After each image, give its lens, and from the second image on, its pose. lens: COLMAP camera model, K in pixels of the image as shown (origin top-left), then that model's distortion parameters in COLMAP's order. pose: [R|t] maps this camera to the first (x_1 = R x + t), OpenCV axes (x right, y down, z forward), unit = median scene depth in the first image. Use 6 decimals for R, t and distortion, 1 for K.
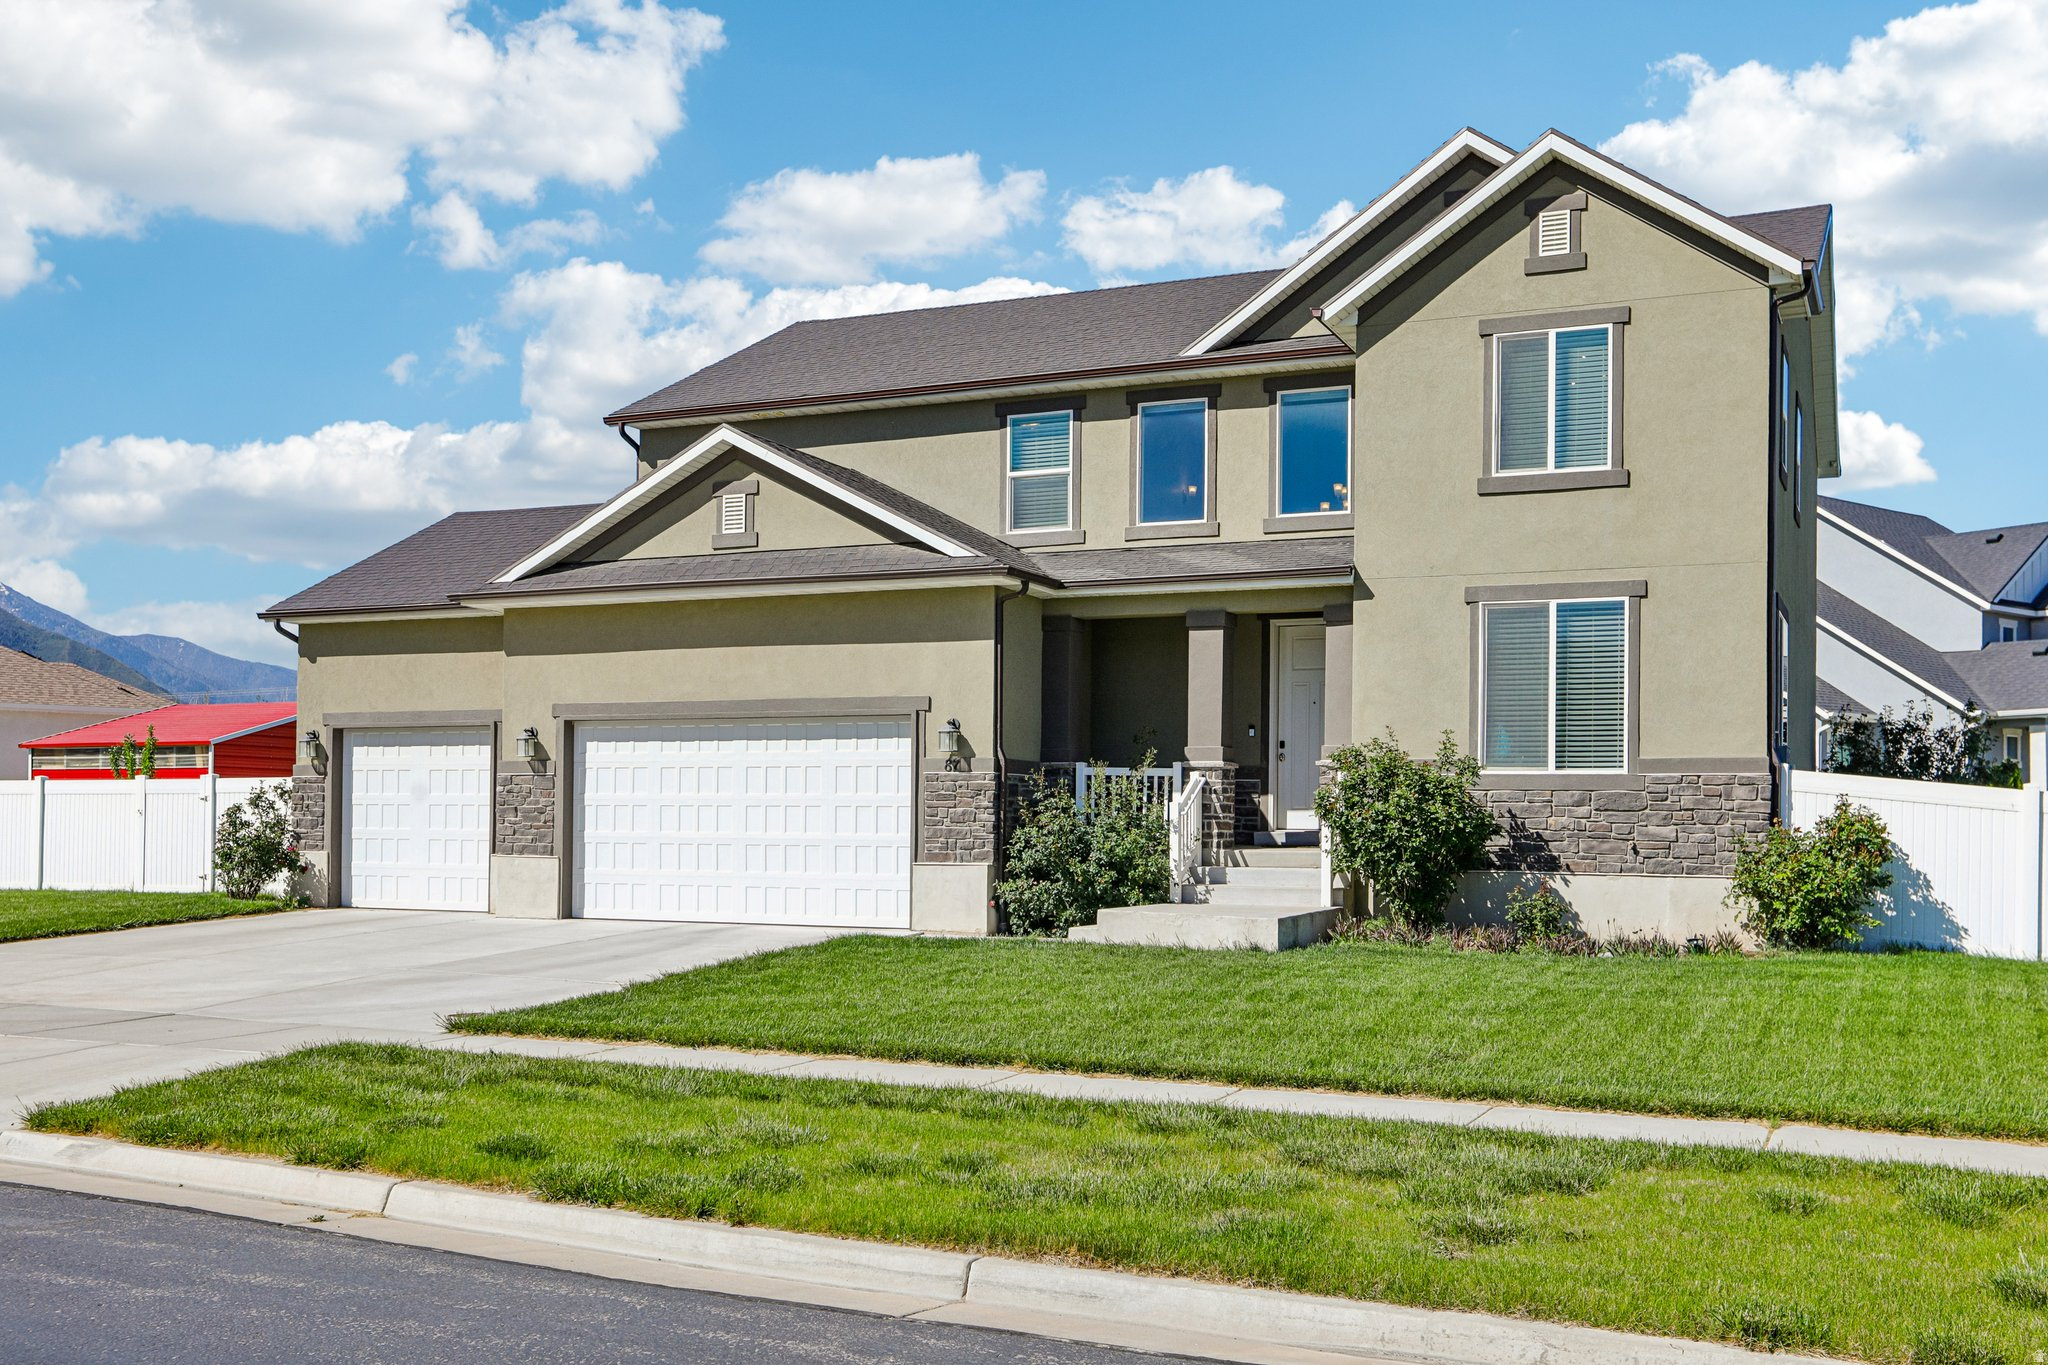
lens RADIAL K [[1939.5, 0, 1033.7], [0, 1939.5, 678.1], [0, 0, 1]] dist [0.053301, 0.030495]
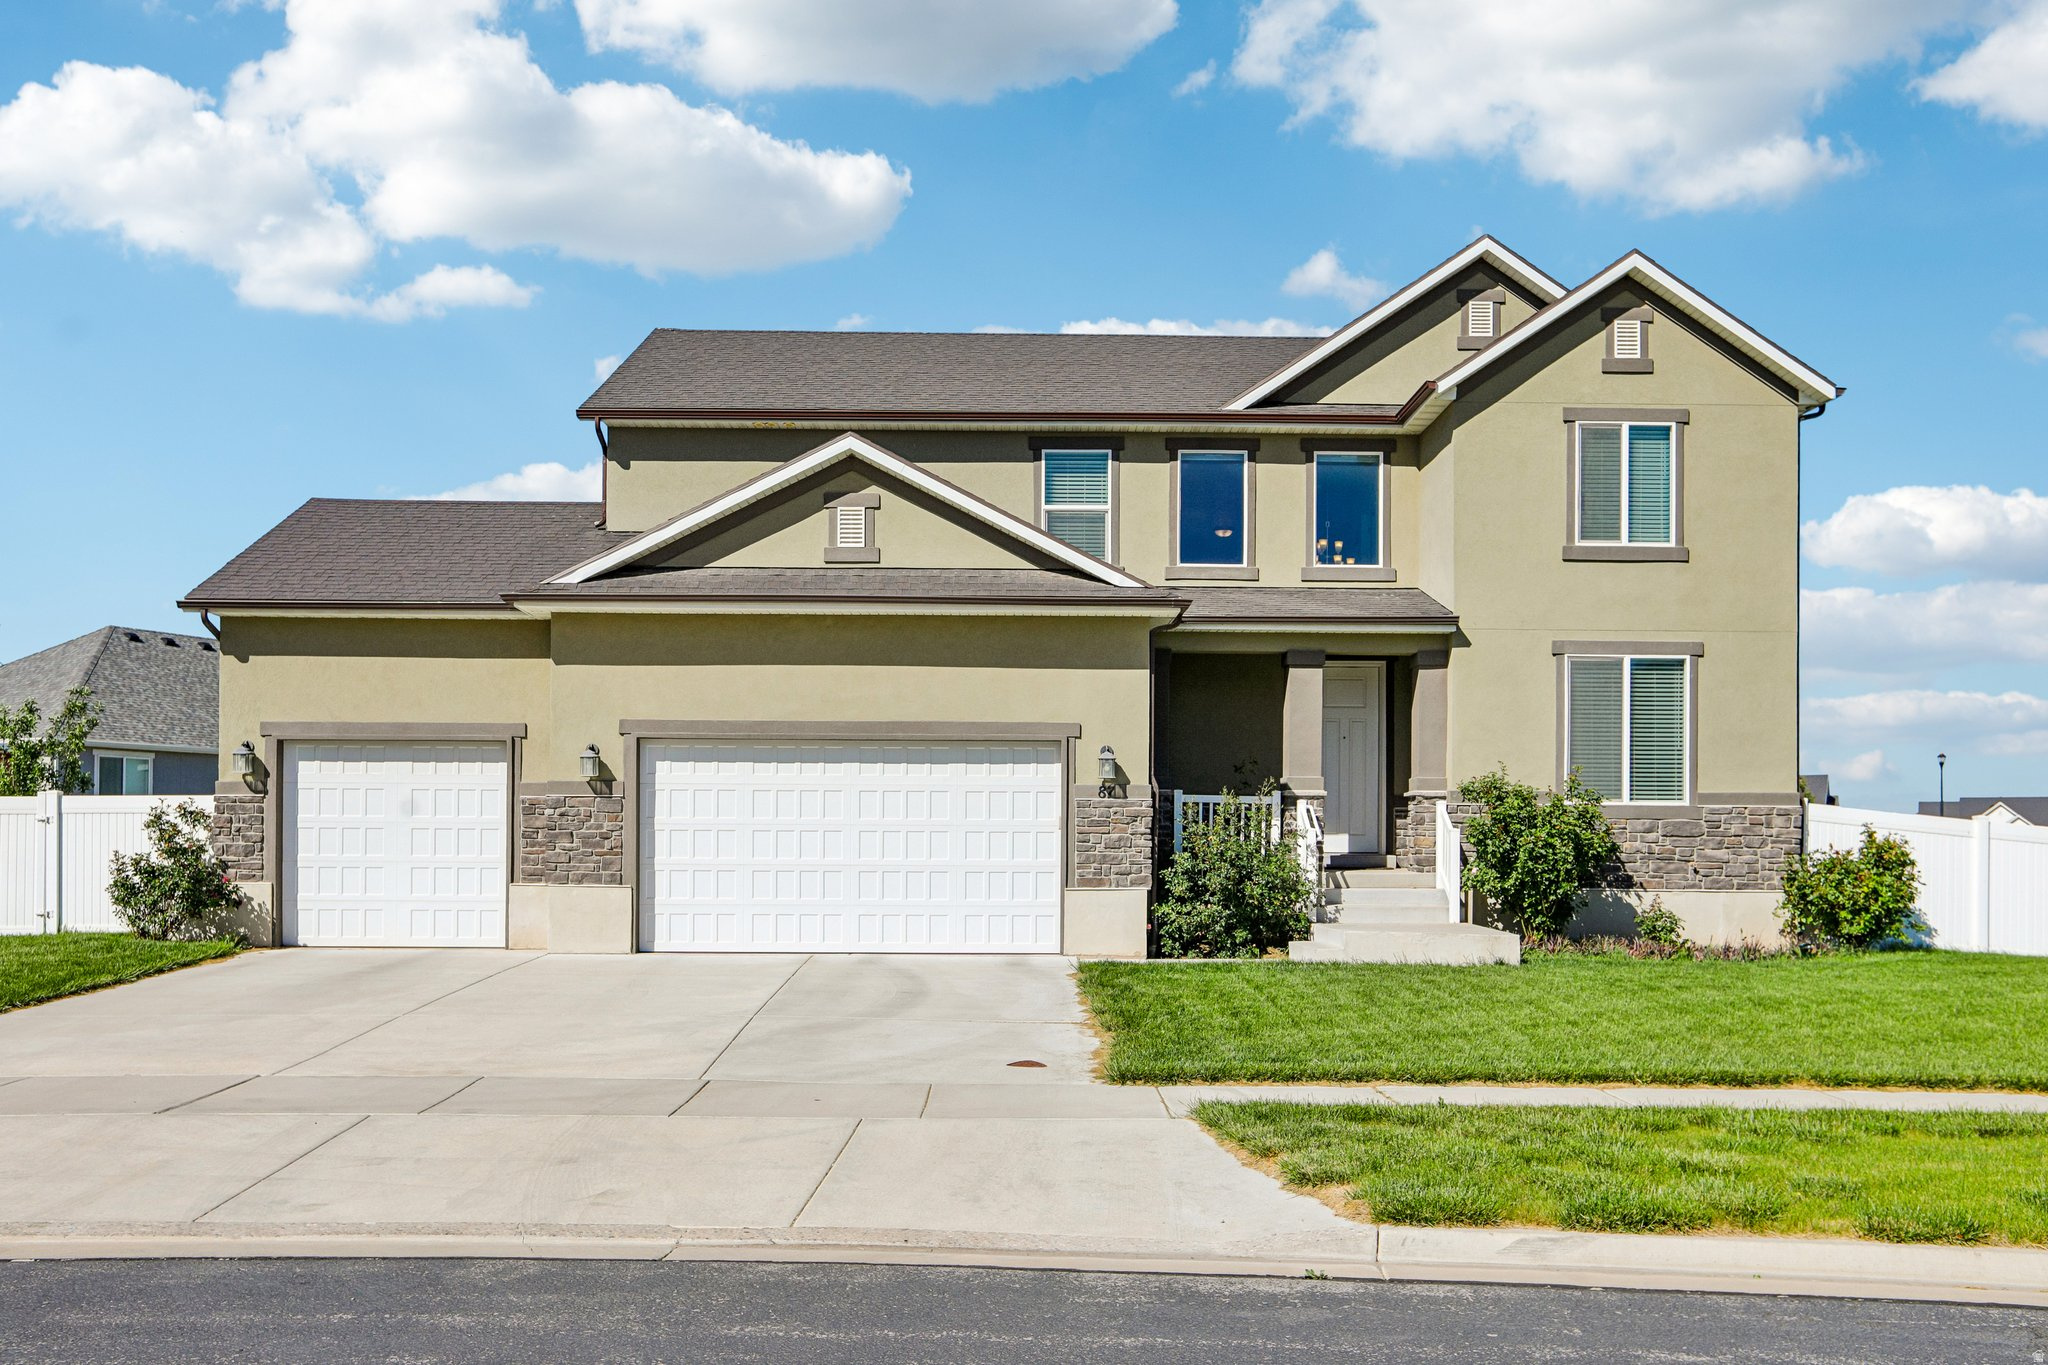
lens RADIAL K [[1740.2, 0, 1038.8], [0, 1740.2, 739.3], [0, 0, 1]] dist [0.035932, 0.017441]
pose [[0.904377, 0.021886, 0.426172, -0.455423], [-0.030357, 0.999453, 0.013094, 0.006412], [-0.425653, -0.024779, 0.904547, 0.187921]]
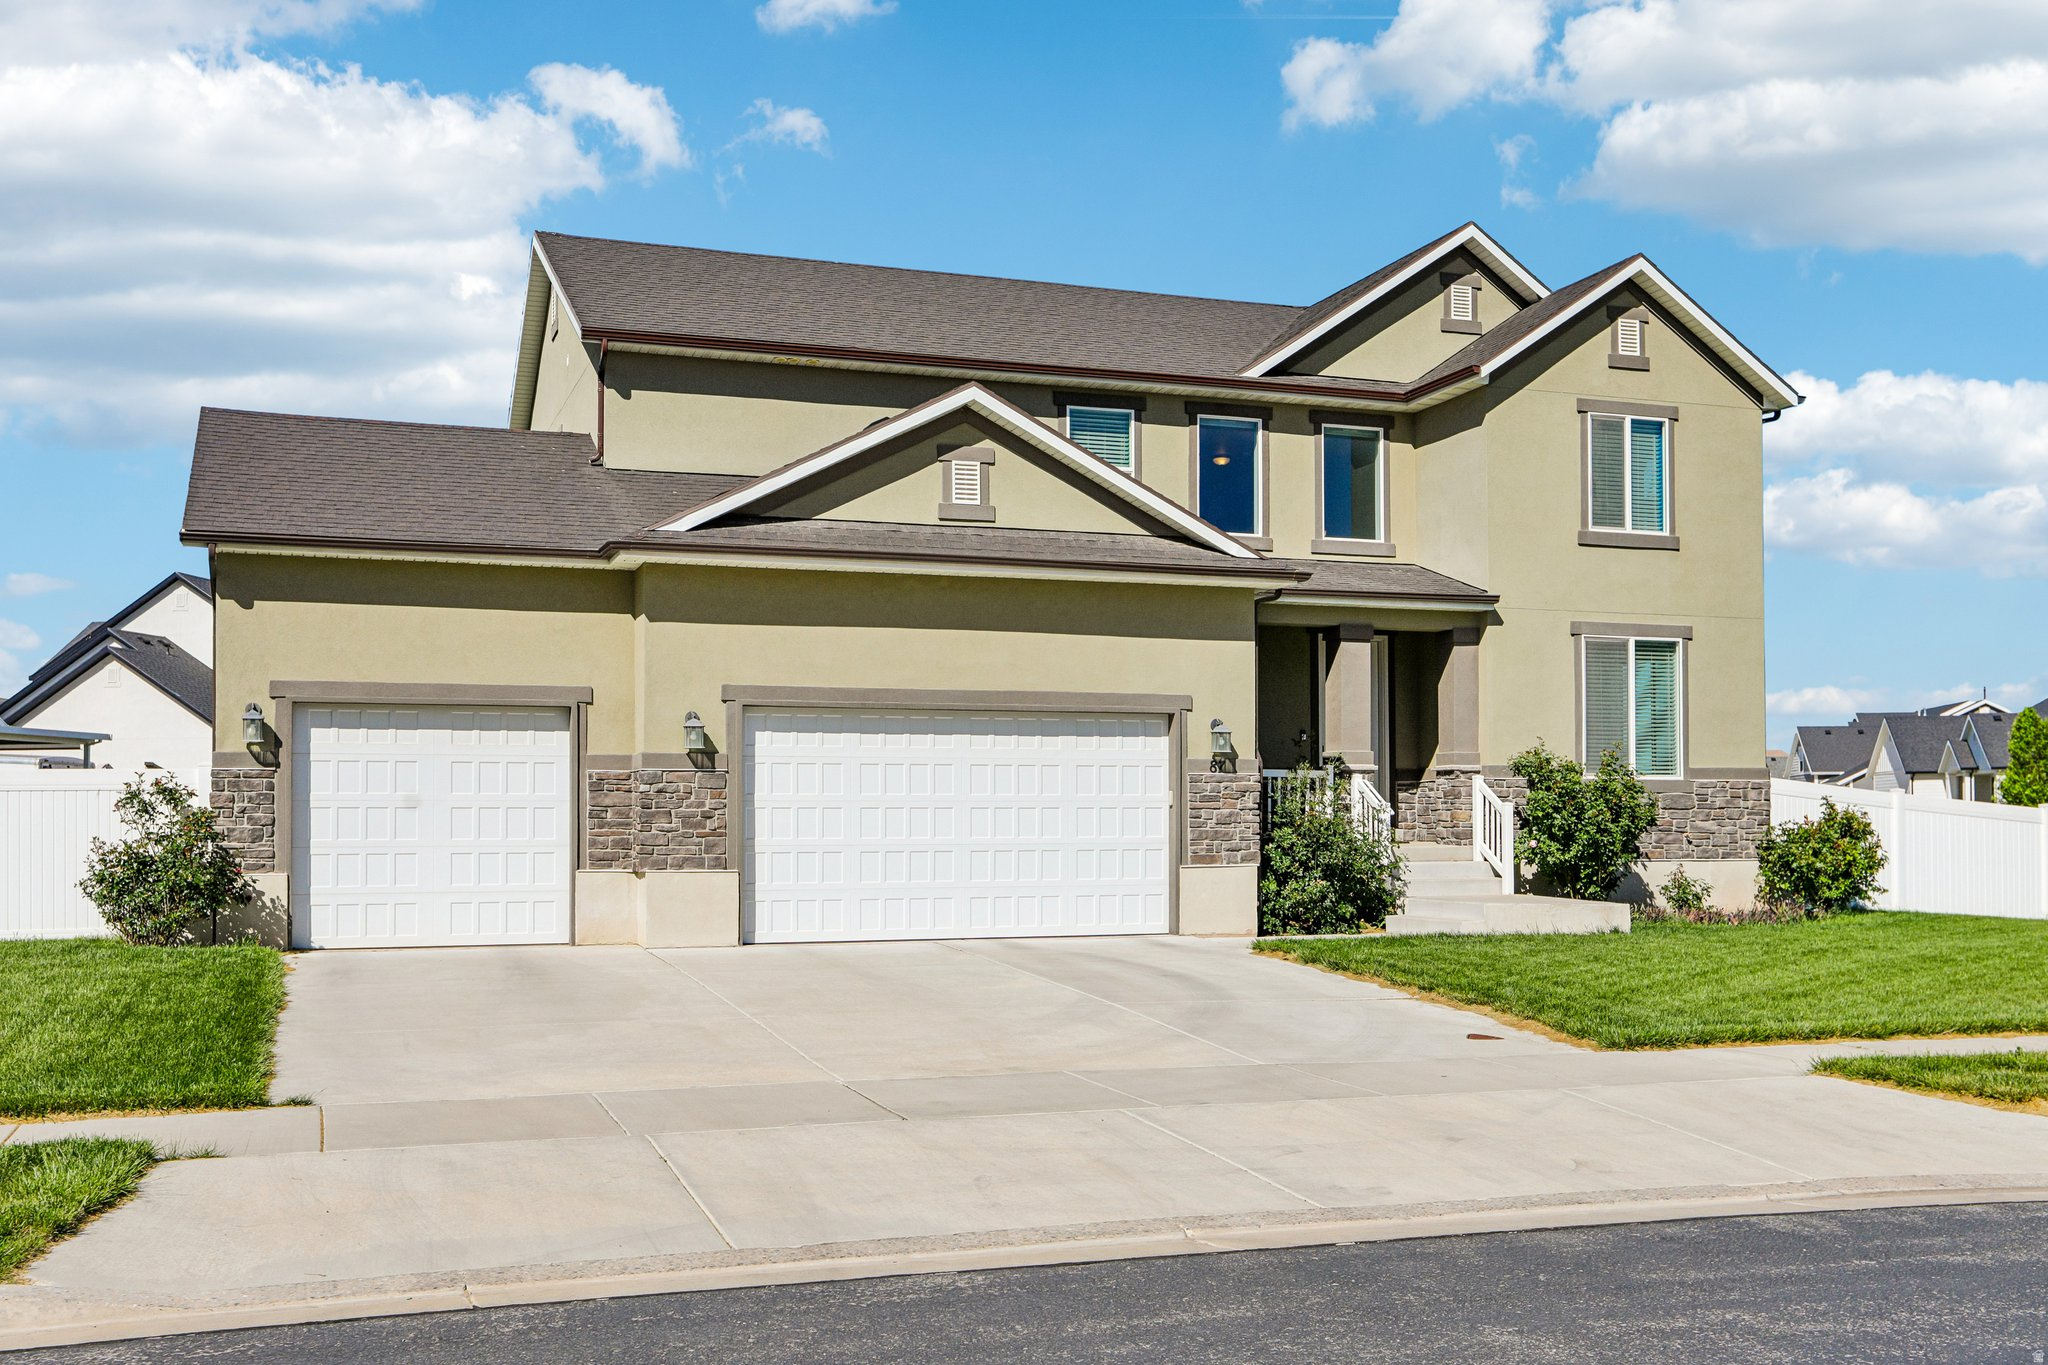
lens RADIAL K [[1939.5, 0, 1033.7], [0, 1939.5, 678.1], [0, 0, 1]] dist [0.053301, 0.030495]
pose [[0.721798, 0.039798, 0.690958, -0.783414], [-0.045367, 0.998919, -0.010144, 0.013950], [-0.690615, -0.024025, 0.722823, 0.343141]]
